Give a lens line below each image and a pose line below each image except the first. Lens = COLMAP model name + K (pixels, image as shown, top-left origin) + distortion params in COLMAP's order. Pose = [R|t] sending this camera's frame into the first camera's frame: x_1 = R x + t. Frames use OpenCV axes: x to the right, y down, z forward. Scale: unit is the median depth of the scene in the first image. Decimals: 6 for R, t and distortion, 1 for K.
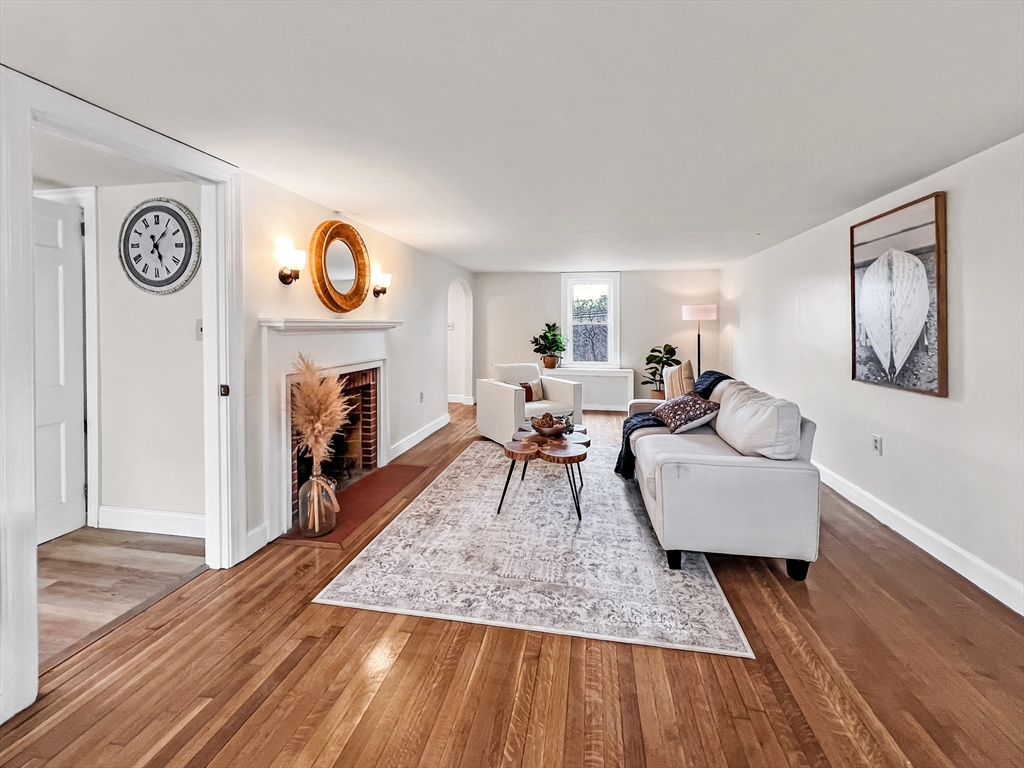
lens RADIAL K [[422.6, 0, 508.7], [0, 422.6, 332.7], [0, 0, 1]] dist [-0.000825, -0.000055]
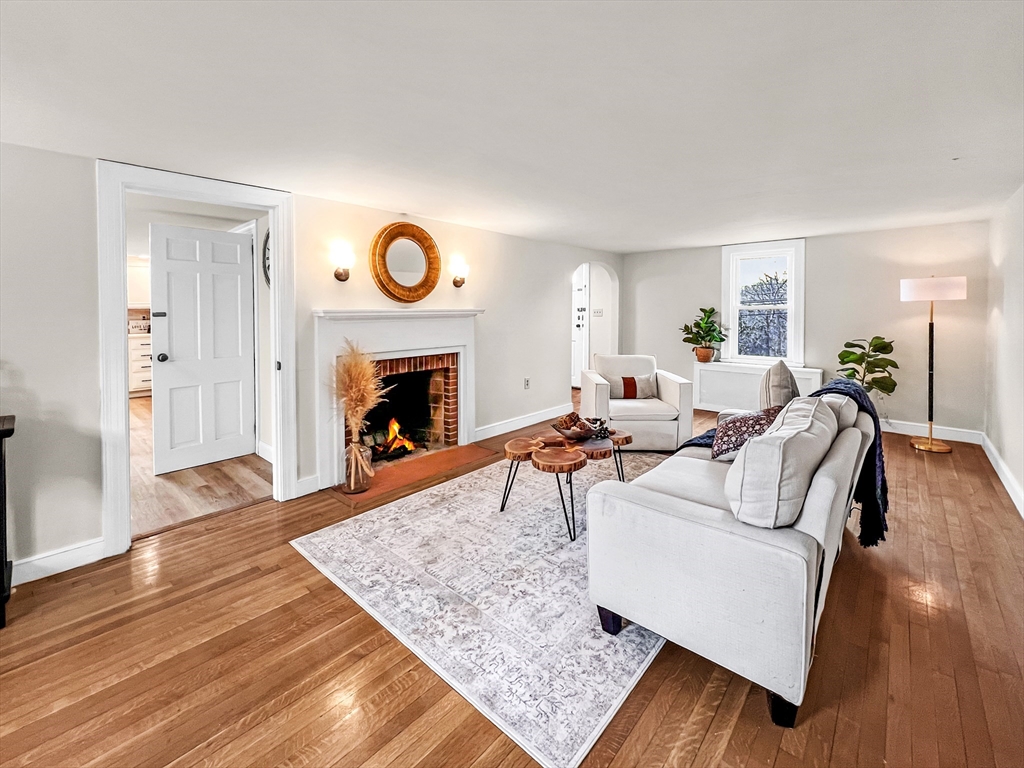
lens RADIAL K [[426.9, 0, 515.9], [0, 426.9, 322.6], [0, 0, 1]] dist [0.000048, -0.000098]
pose [[0.854308, 0.005736, -0.519735, 0.521005], [0.000987, 0.999919, 0.012658, -0.010566], [0.519766, -0.011327, 0.854234, 0.205976]]
